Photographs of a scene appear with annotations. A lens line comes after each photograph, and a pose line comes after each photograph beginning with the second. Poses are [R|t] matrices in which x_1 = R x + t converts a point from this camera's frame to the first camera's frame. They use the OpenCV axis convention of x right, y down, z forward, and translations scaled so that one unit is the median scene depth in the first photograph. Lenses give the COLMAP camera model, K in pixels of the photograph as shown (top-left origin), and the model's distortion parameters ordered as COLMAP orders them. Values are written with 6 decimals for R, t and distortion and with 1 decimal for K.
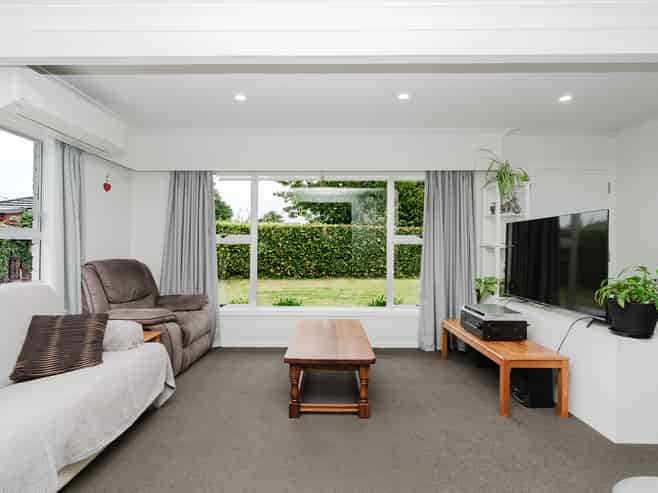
lens RADIAL K [[355.2, 0, 329.0], [0, 355.2, 246.5], [0, 0, 1]] dist [0.004305, 0.000695]
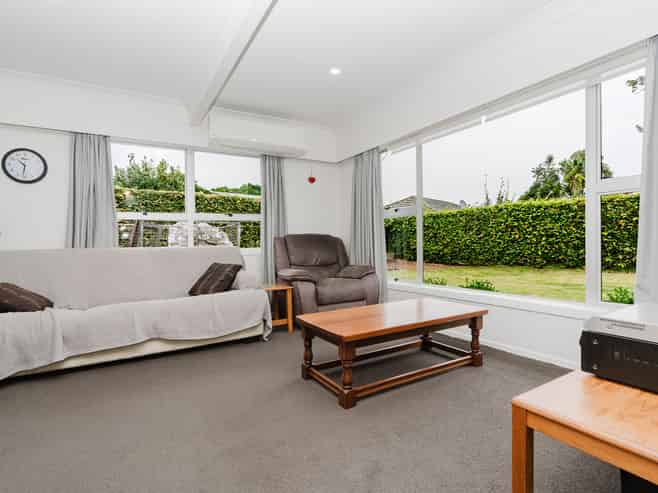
lens RADIAL K [[355.2, 0, 329.0], [0, 355.2, 246.5], [0, 0, 1]] dist [0.004305, 0.000695]
pose [[0.508418, -0.005711, -0.861091, 0.485808], [0.021105, 0.999760, 0.005830, 0.065944], [0.860852, -0.021137, 0.508417, 0.341095]]
